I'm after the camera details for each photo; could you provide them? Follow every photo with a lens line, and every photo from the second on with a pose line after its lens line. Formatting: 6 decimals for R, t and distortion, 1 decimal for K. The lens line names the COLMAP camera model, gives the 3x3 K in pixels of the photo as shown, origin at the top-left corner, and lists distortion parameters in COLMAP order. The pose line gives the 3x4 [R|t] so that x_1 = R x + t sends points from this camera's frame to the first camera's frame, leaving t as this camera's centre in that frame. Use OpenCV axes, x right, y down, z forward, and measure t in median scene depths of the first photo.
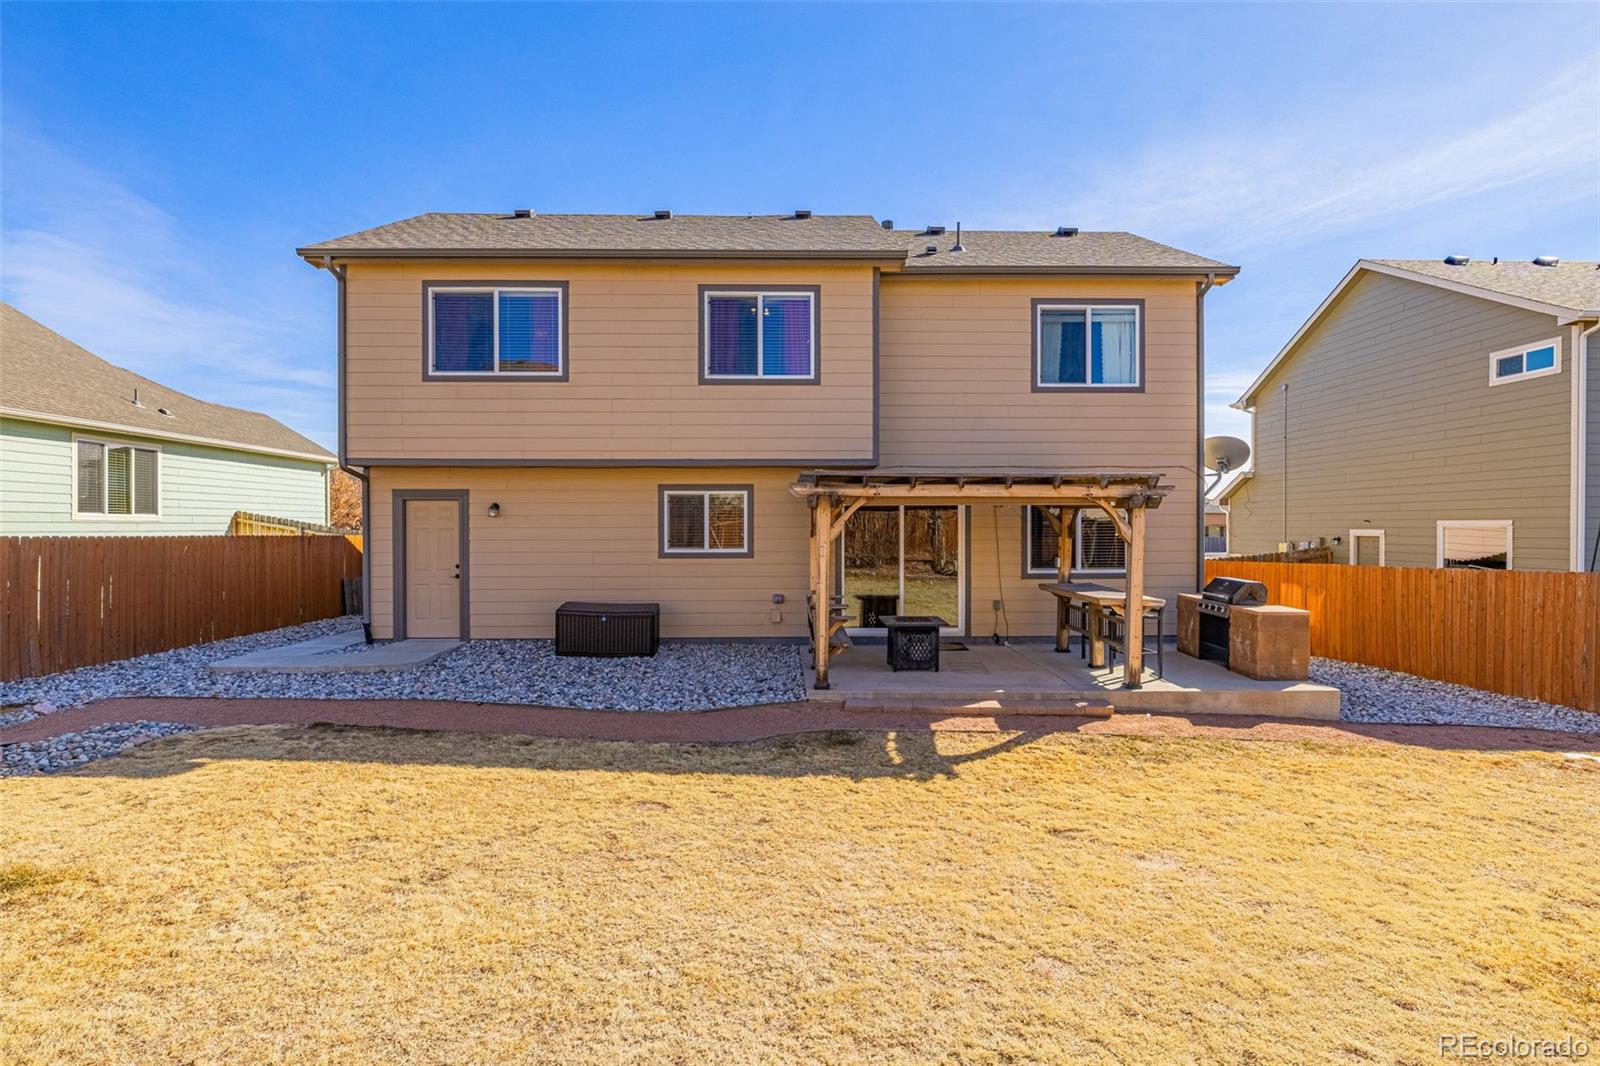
lens RADIAL K [[807.5, 0, 805.5], [0, 807.5, 538.8], [0, 0, 1]] dist [0.004875, -0.000925]
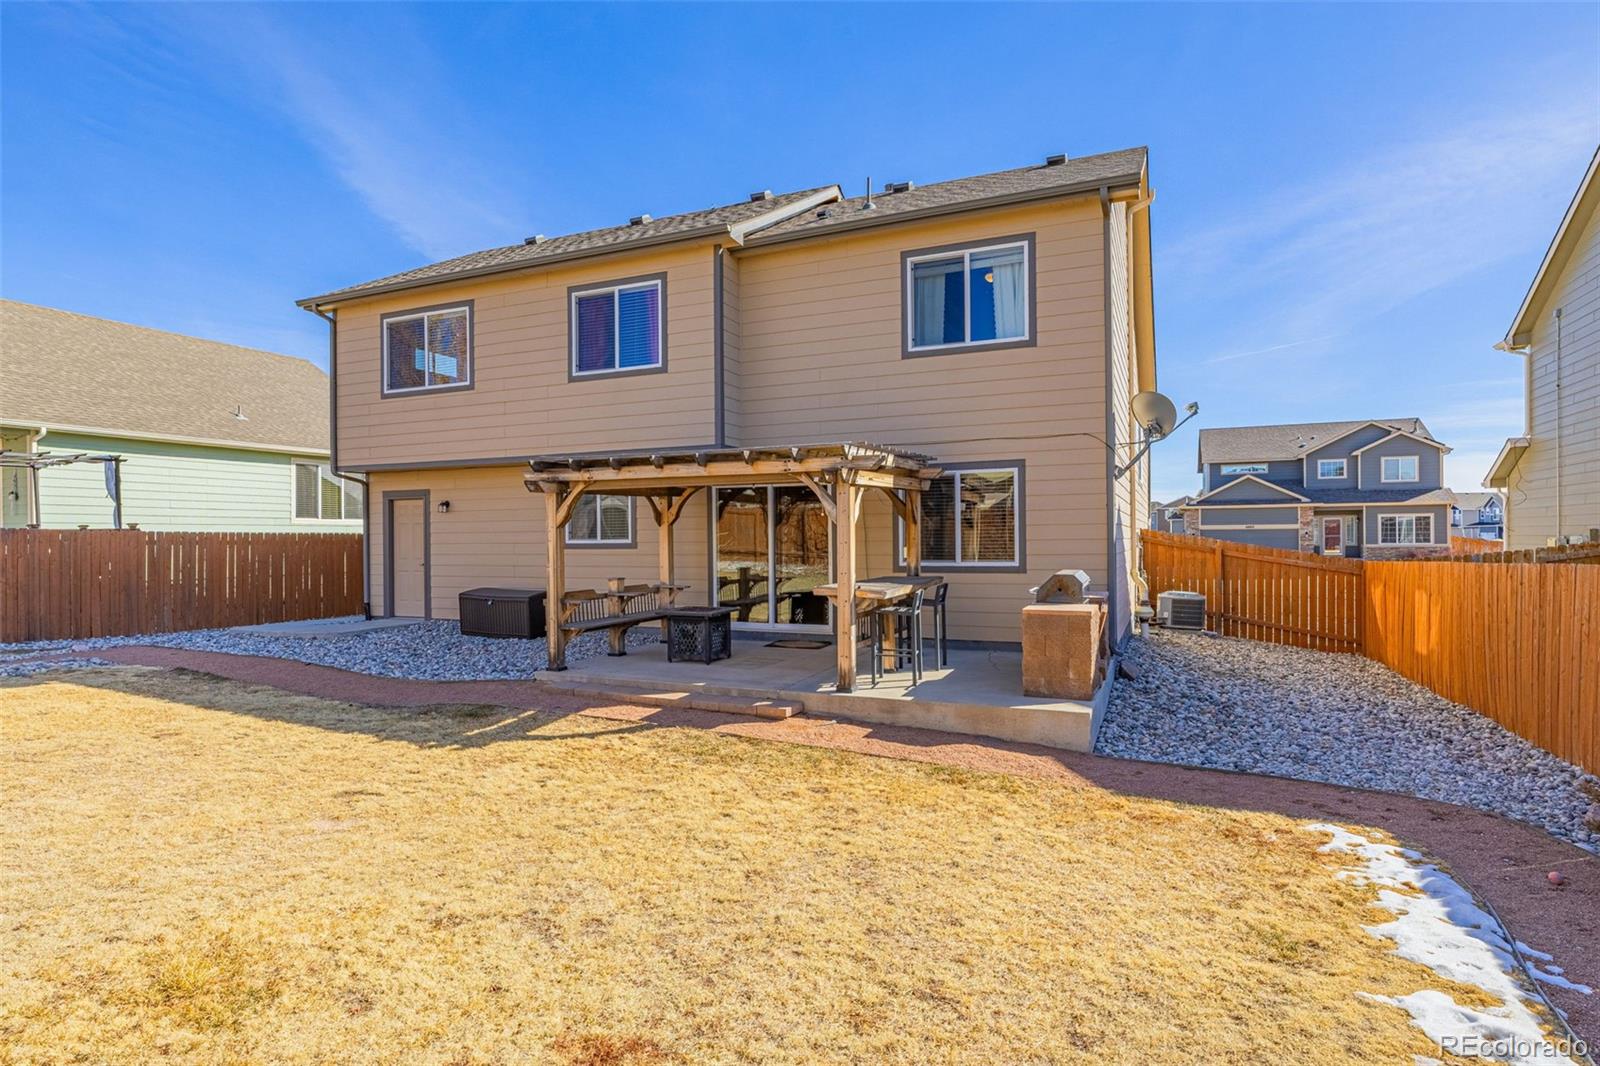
lens RADIAL K [[859.1, 0, 811.9], [0, 859.1, 543.3], [0, 0, 1]] dist [0.002711, -0.000971]
pose [[0.904987, -0.003981, -0.425420, 0.626041], [0.001191, 0.999976, -0.006822, 0.026206], [0.425437, 0.005667, 0.904970, 0.125161]]
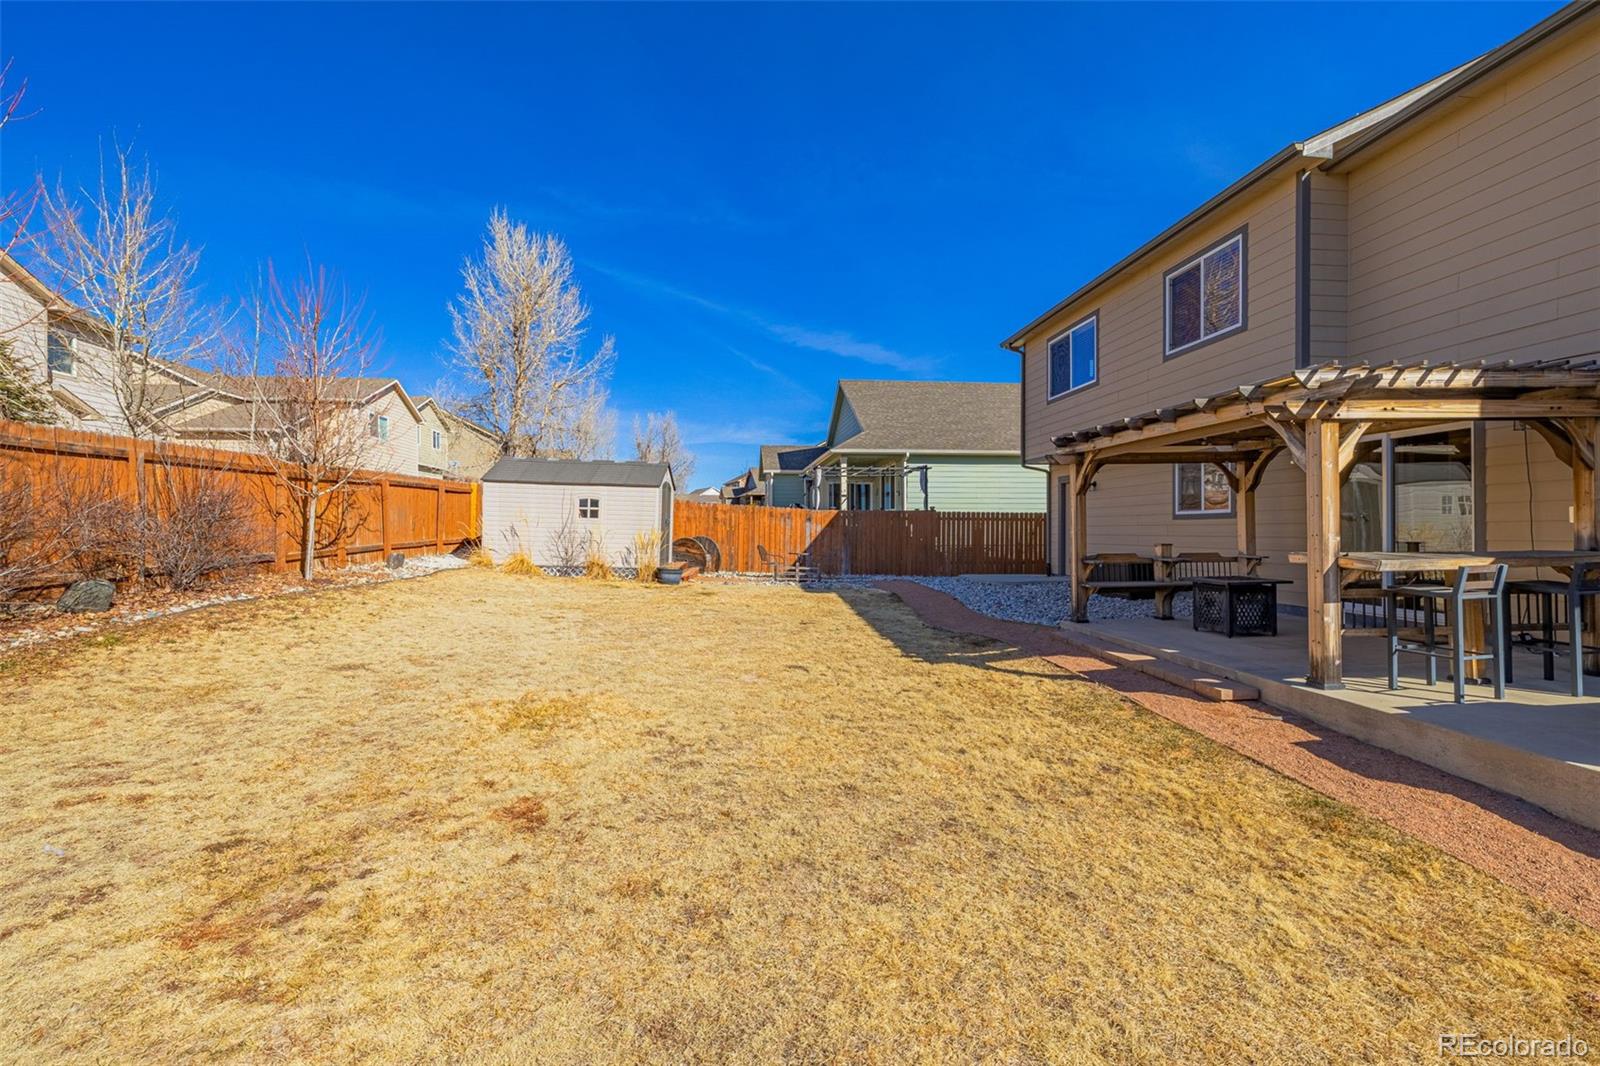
lens RADIAL K [[679.1, 0, 795.5], [0, 679.1, 533.5], [0, 0, 1]] dist [0.003510, -0.000628]
pose [[0.069384, 0.005301, -0.997576, 0.770115], [-0.012105, 0.999917, 0.004471, 0.048255], [0.997517, 0.011765, 0.069443, 0.428134]]
